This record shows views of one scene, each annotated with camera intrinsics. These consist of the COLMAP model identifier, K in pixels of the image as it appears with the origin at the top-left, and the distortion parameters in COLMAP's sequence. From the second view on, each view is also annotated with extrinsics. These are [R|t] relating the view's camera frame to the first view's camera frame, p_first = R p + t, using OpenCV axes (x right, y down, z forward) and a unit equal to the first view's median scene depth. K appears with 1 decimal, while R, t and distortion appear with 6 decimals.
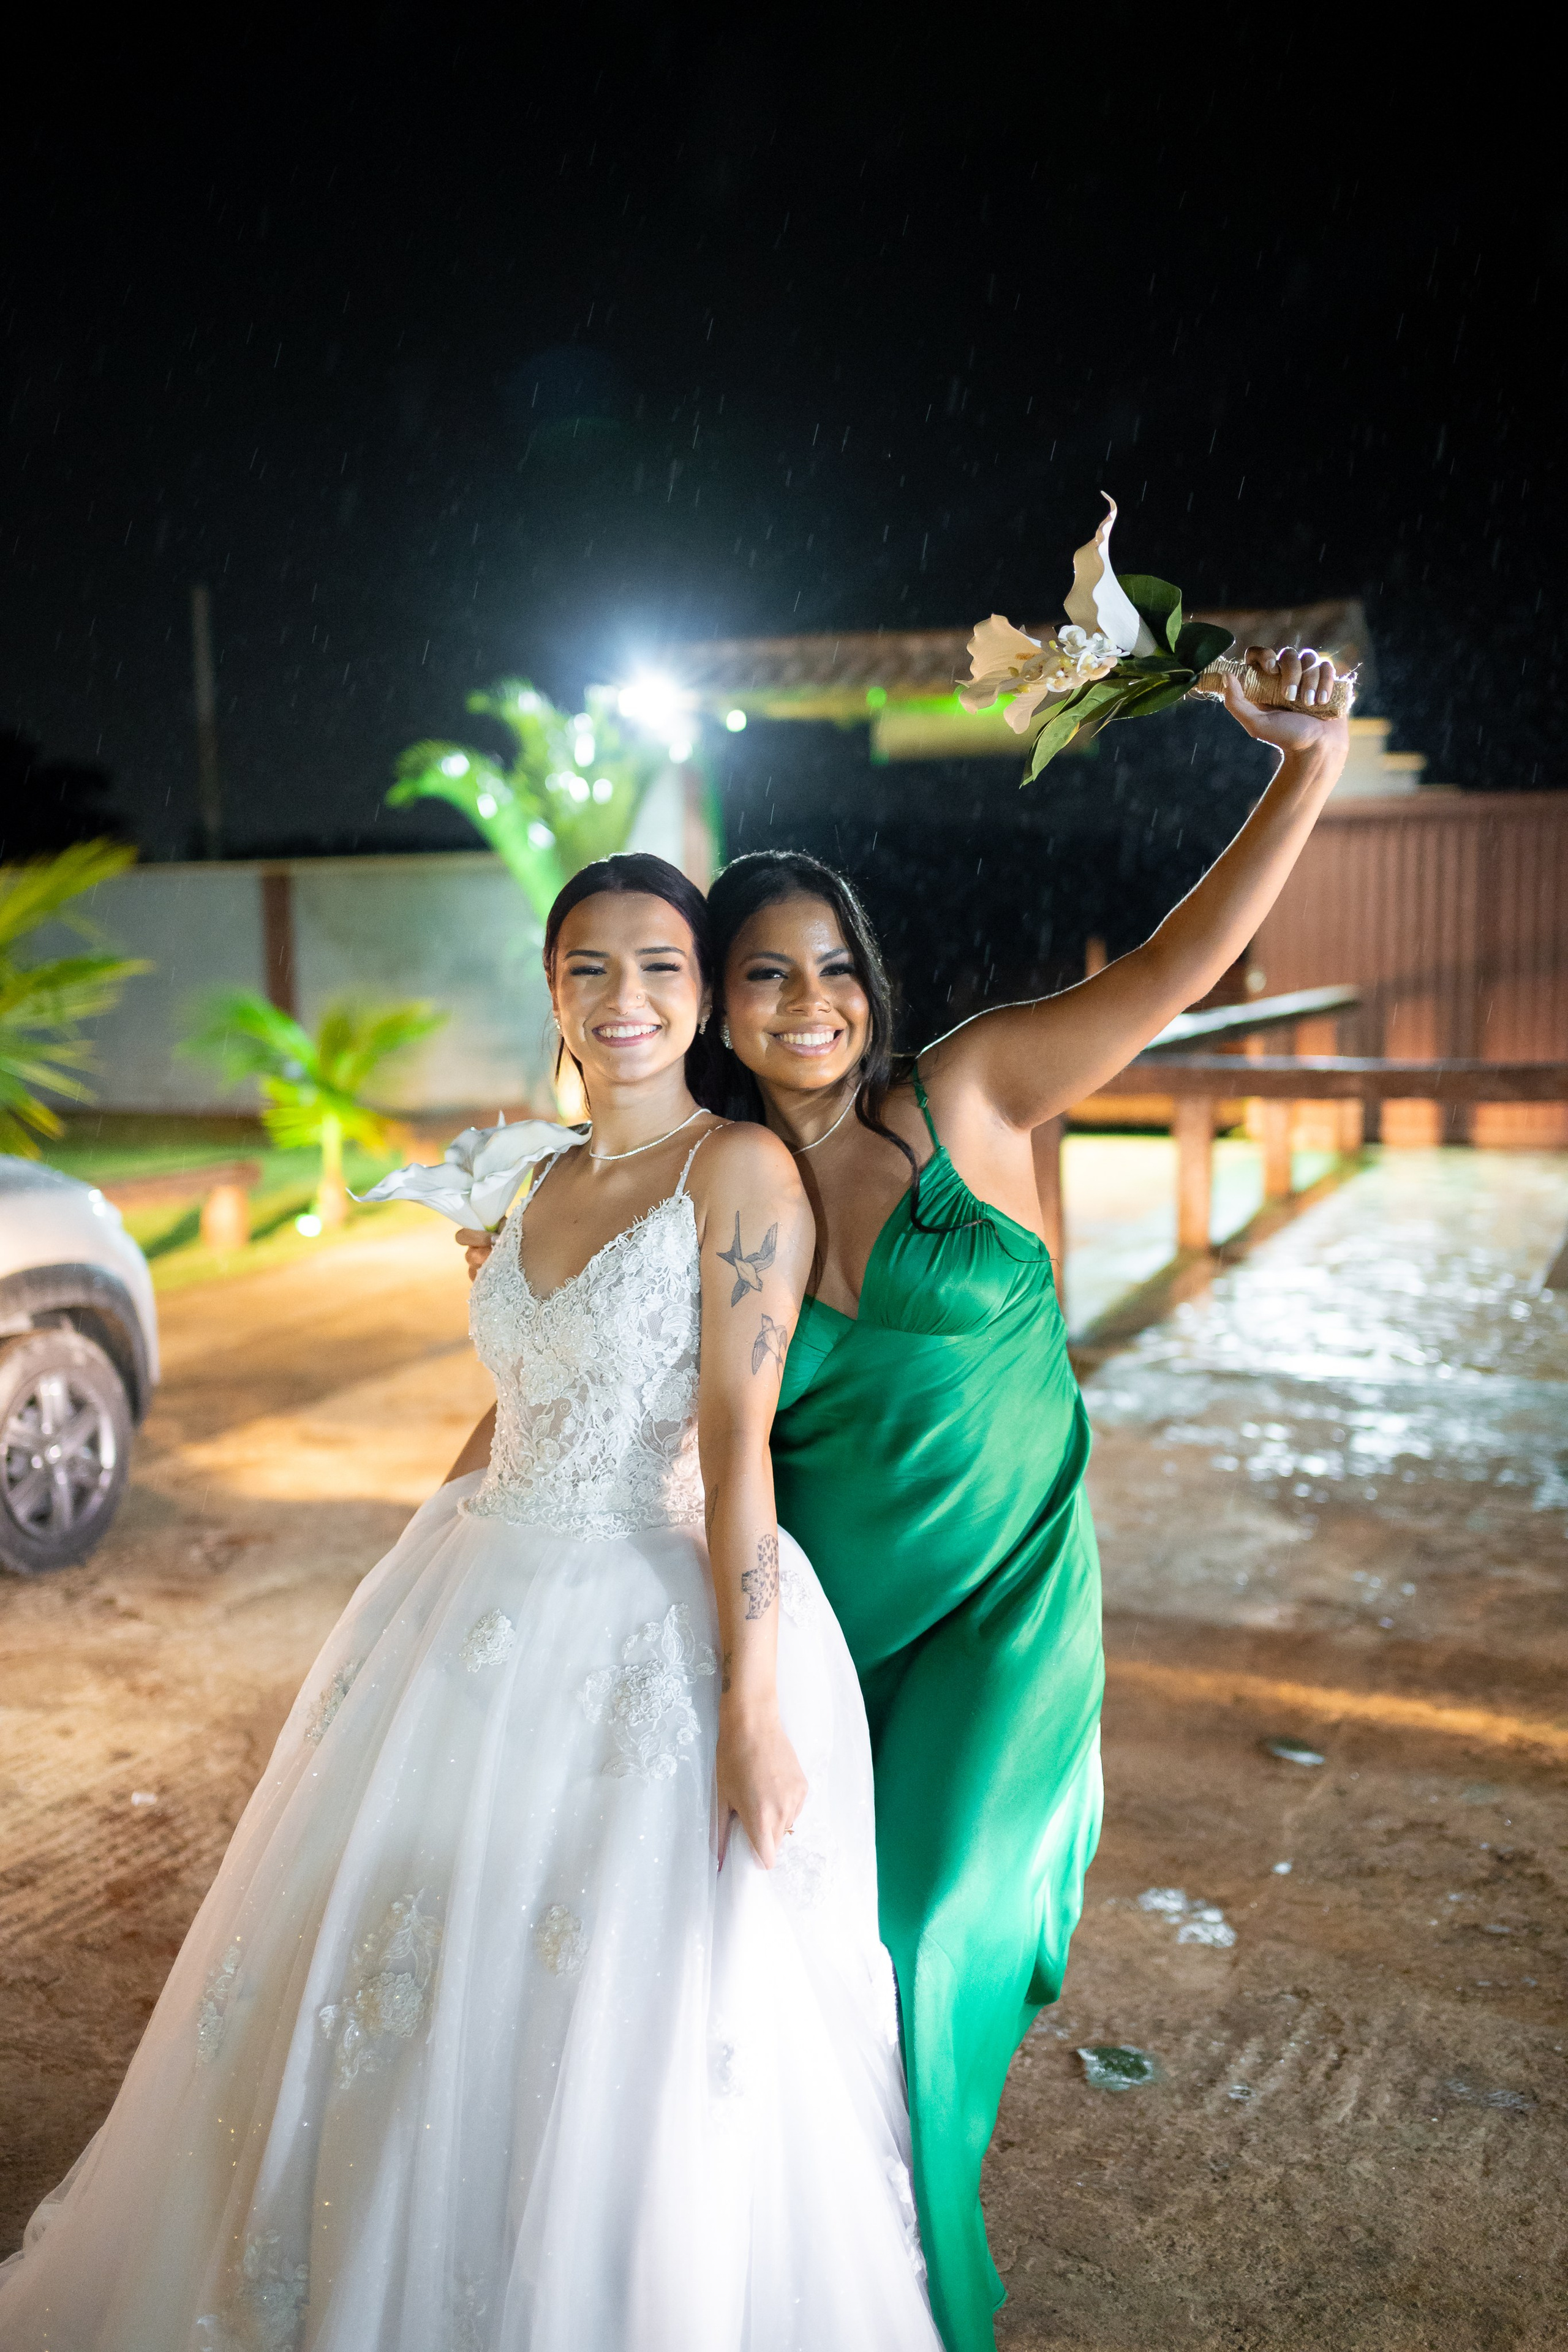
lens RADIAL K [[2227.1, 0, 784.0], [0, 2227.1, 1176.0], [0, 0, 1]] dist [-0.007582, -0.009561]
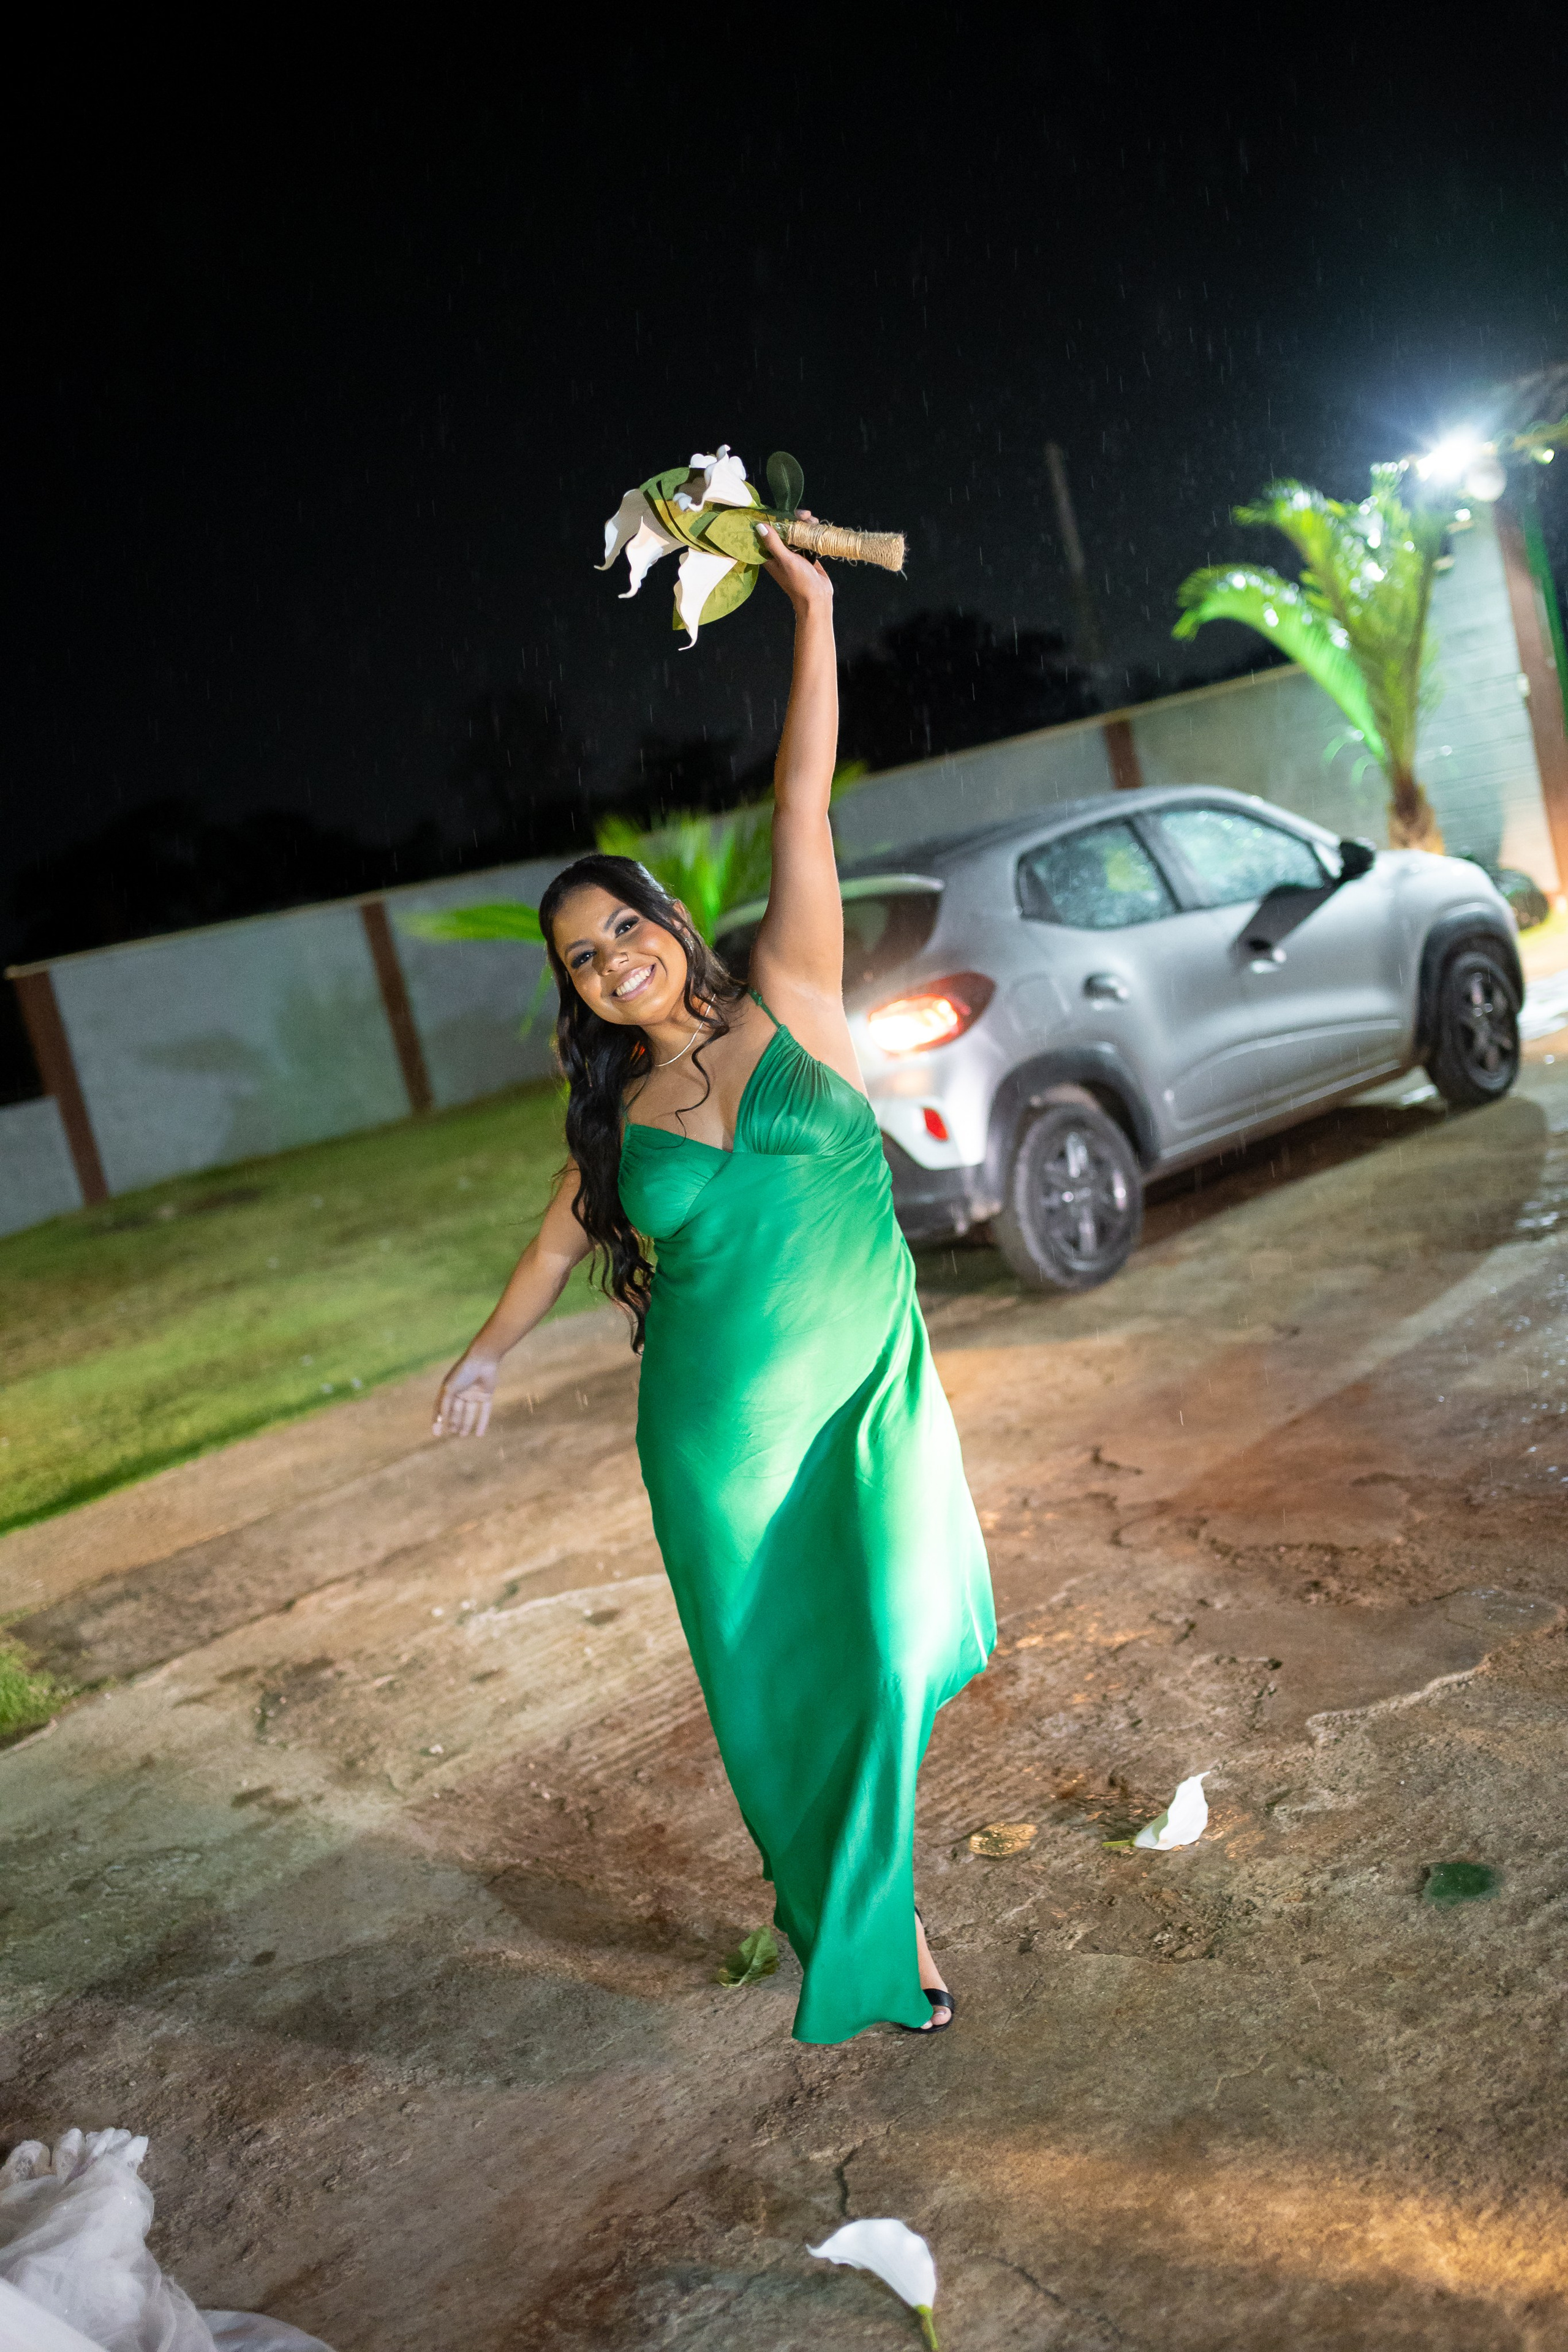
lens RADIAL K [[2165.3, 0, 784.0], [0, 2165.3, 1176.0], [0, 0, 1]] dist [-0.006768, -0.004718]
pose [[0.899957, -0.133461, -0.415049, 0.216843], [0.167943, 0.984650, 0.047534, -0.014376], [0.402334, -0.112483, 0.908556, 0.001013]]
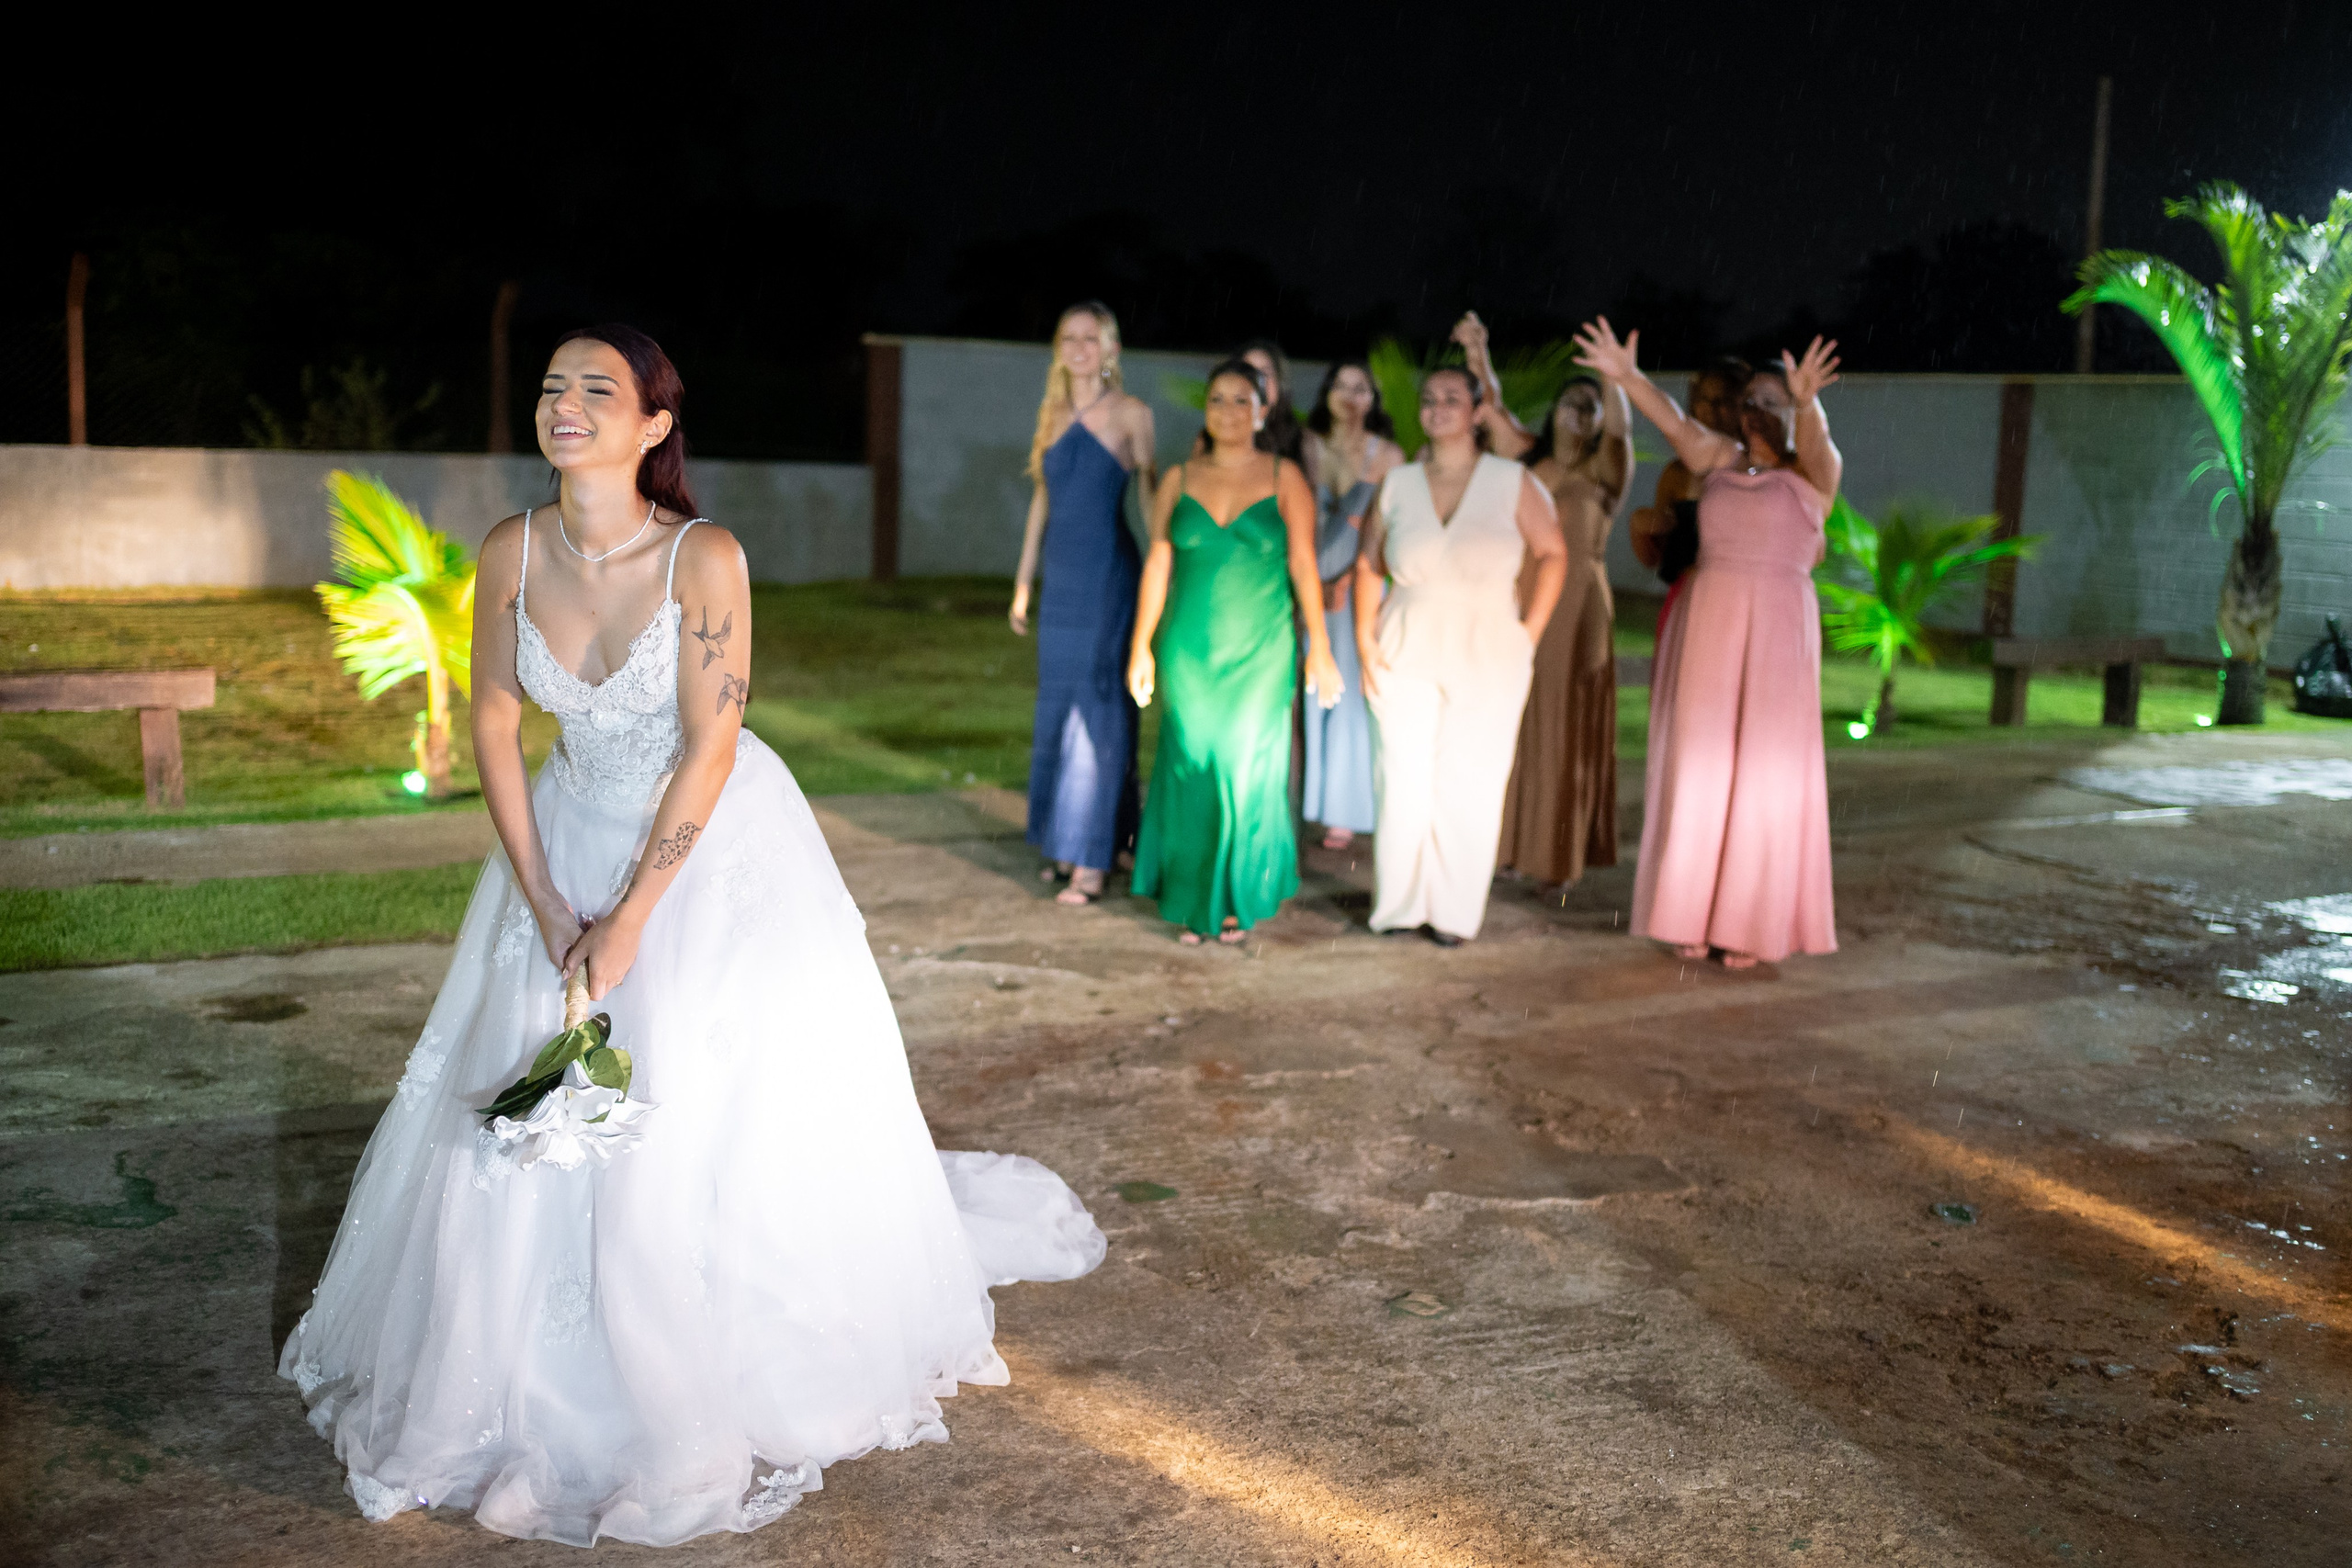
lens RADIAL K [[2226.9, 0, 1176.0], [0, 2226.9, 784.0], [0, 0, 1]] dist [-0.007582, -0.009561]
pose [[0.812791, 0.140470, -0.565367, 0.480847], [-0.114791, 0.990085, 0.080967, 0.007307], [0.571134, -0.000910, 0.820856, -0.097849]]
